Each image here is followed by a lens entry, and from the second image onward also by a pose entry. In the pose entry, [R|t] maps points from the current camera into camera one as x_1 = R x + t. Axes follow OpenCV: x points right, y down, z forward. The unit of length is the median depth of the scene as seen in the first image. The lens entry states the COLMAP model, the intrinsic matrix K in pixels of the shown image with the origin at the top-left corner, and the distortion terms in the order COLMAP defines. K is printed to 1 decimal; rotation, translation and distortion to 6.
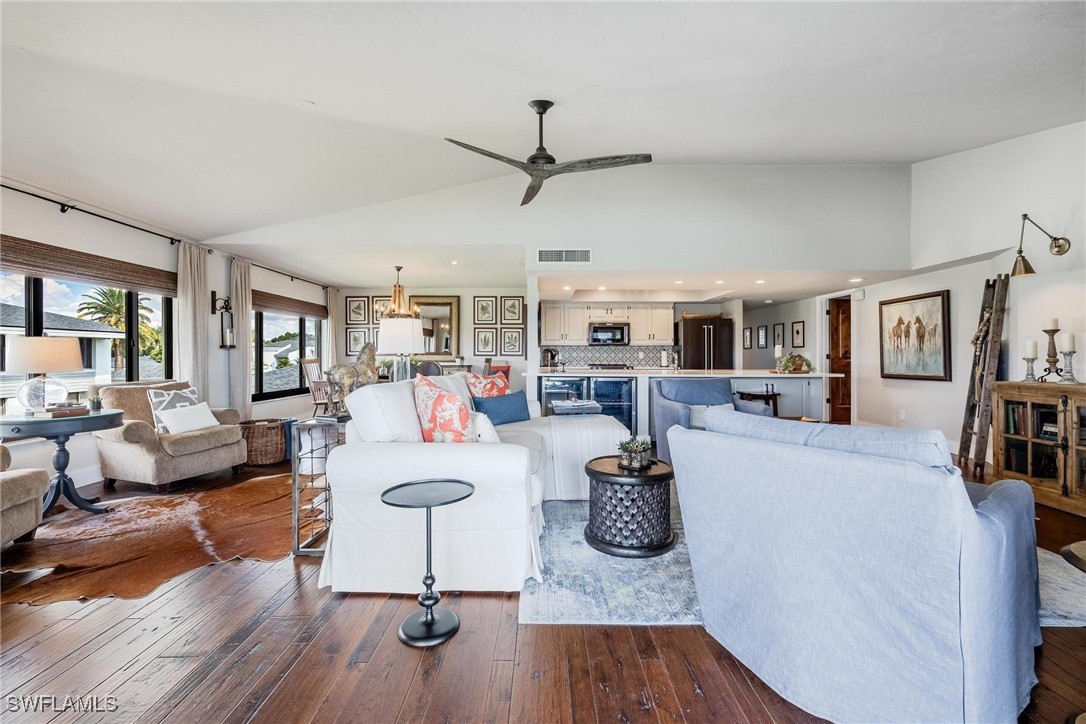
lens RADIAL K [[447.5, 0, 545.8], [0, 447.5, 360.1], [0, 0, 1]] dist [-0.000126, 0.000115]
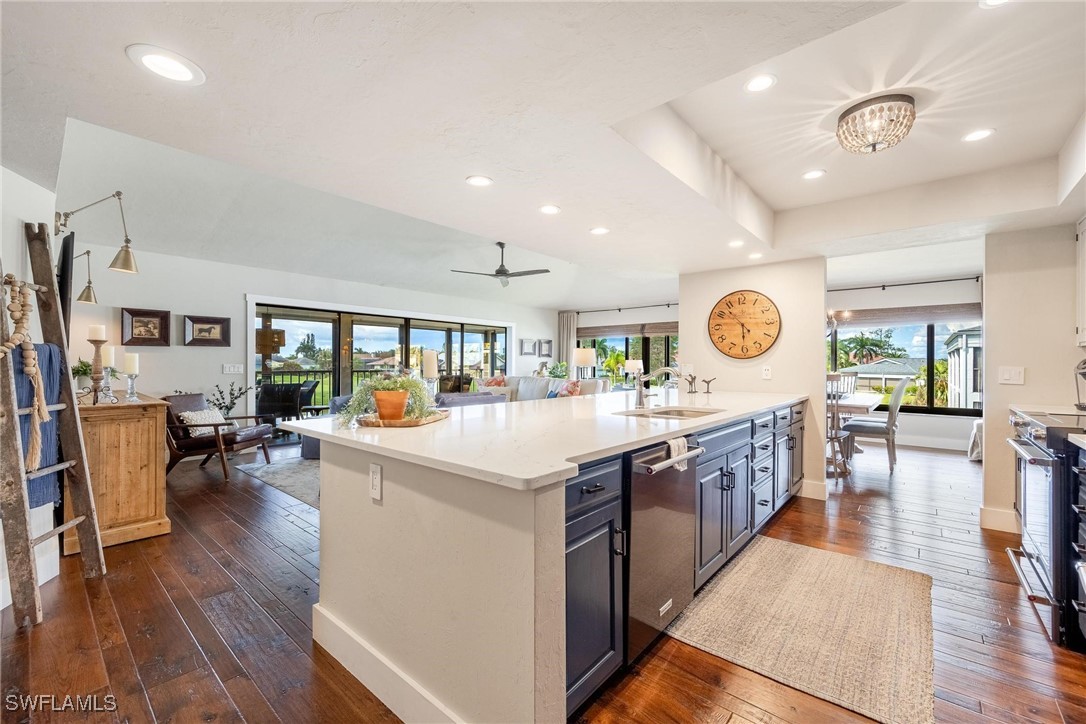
lens RADIAL K [[447.5, 0, 545.8], [0, 447.5, 360.1], [0, 0, 1]] dist [-0.000126, 0.000115]
pose [[-0.645292, -0.006929, -0.763904, 0.736958], [-0.012701, 0.999918, 0.001659, -0.025725], [0.763830, 0.010773, -0.645327, 1.290784]]
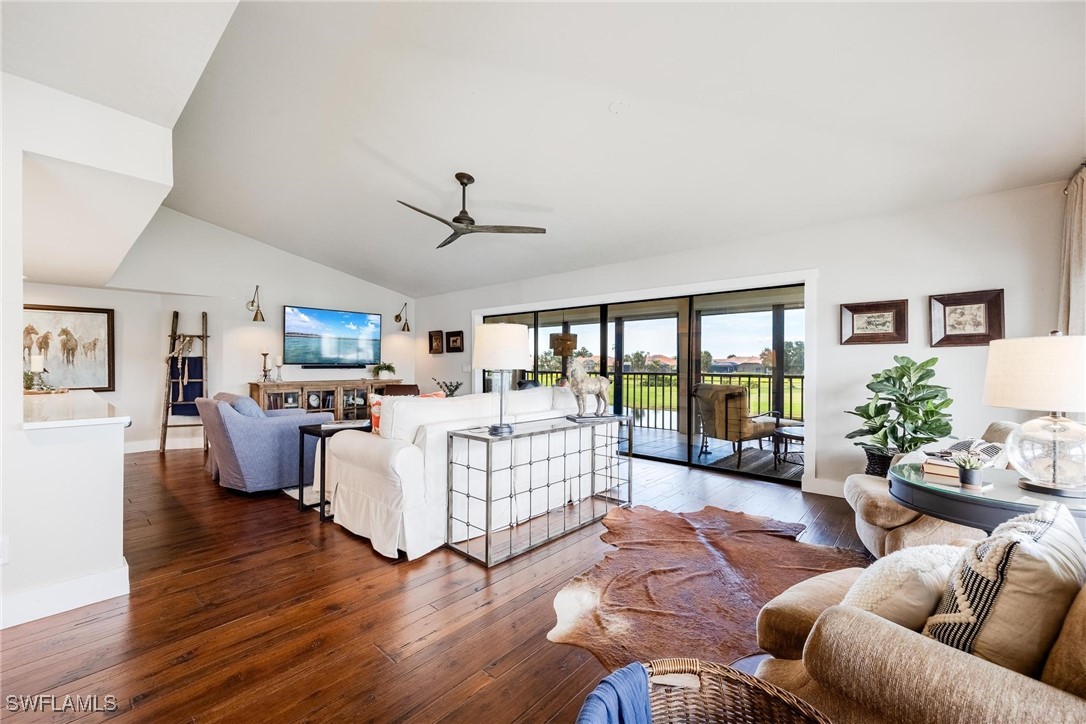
lens RADIAL K [[443.4, 0, 551.0], [0, 443.4, 365.1], [0, 0, 1]] dist [0.000359, -0.000016]
pose [[-0.750328, -0.001695, 0.661063, -0.554684], [0.006789, 0.999924, 0.010270, -0.018885], [-0.661031, 0.012194, -0.750260, 0.948617]]
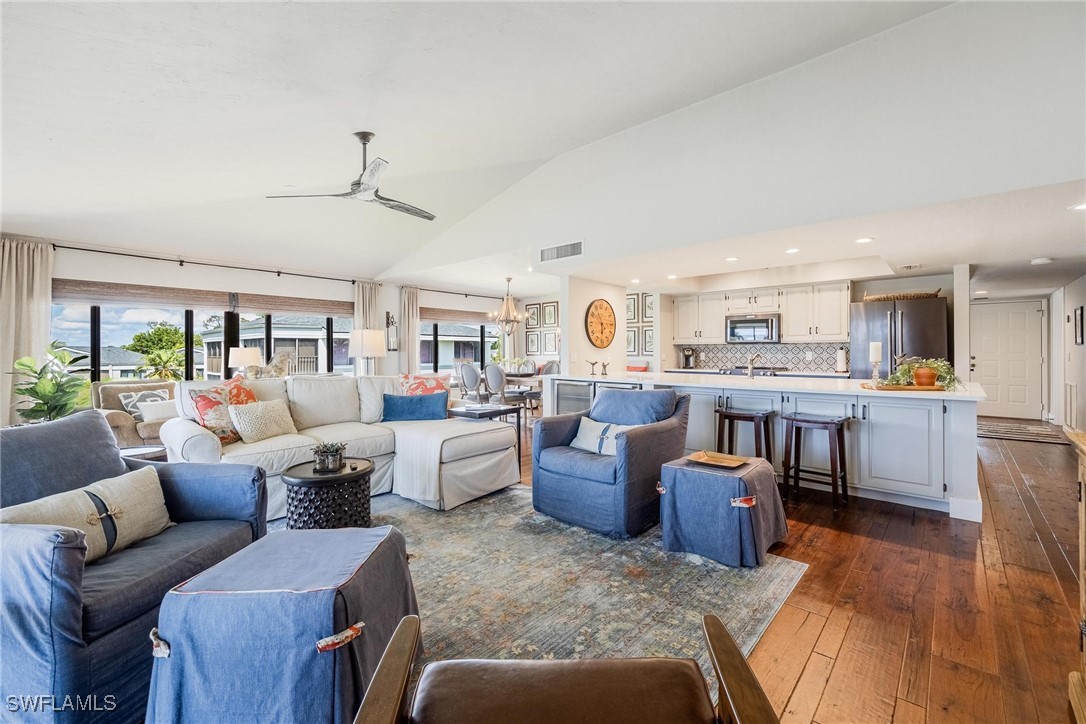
lens RADIAL K [[448.7, 0, 558.6], [0, 448.7, 352.7], [0, 0, 1]] dist [0.000207, -0.000002]
pose [[0.755124, -0.001698, -0.655580, 0.569465], [-0.005049, 0.999952, -0.008406, -0.011597], [0.655563, 0.009657, 0.755079, 0.249369]]
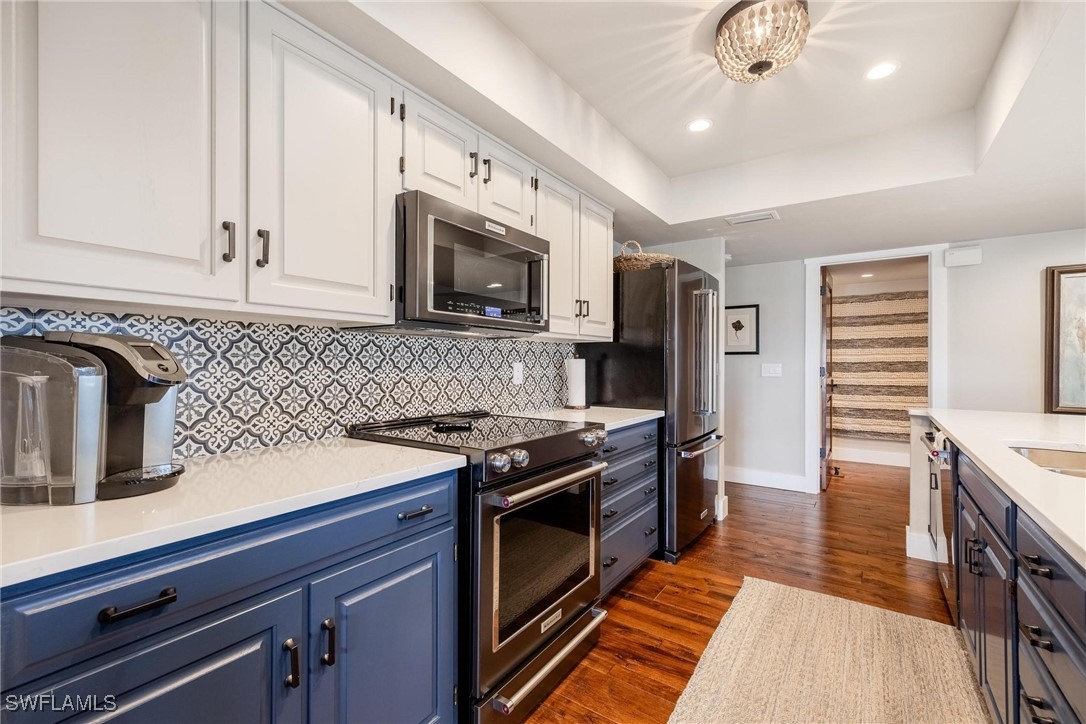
lens RADIAL K [[458.3, 0, 539.4], [0, 458.3, 358.2], [0, 0, 1]] dist [-0.000098, -0.000051]
pose [[0.578387, 0.007474, 0.815728, -0.025487], [0.006652, 0.999882, -0.013877, -0.024021], [-0.815735, 0.013452, 0.578269, 1.208000]]
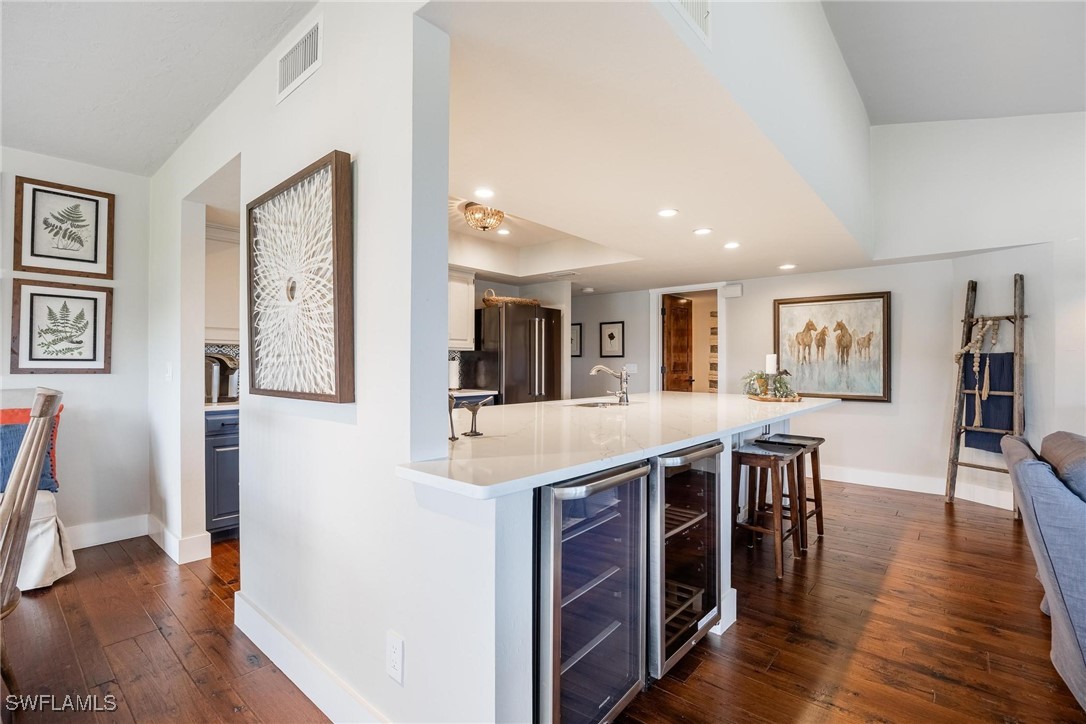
lens RADIAL K [[489.4, 0, 543.0], [0, 489.4, 362.0], [0, 0, 1]] dist [-0.022699, 0.000101]
pose [[0.653151, 0.003394, 0.757220, -0.162894], [0.006072, 0.999934, -0.009720, -0.018169], [-0.757203, 0.010947, 0.653088, 0.772559]]
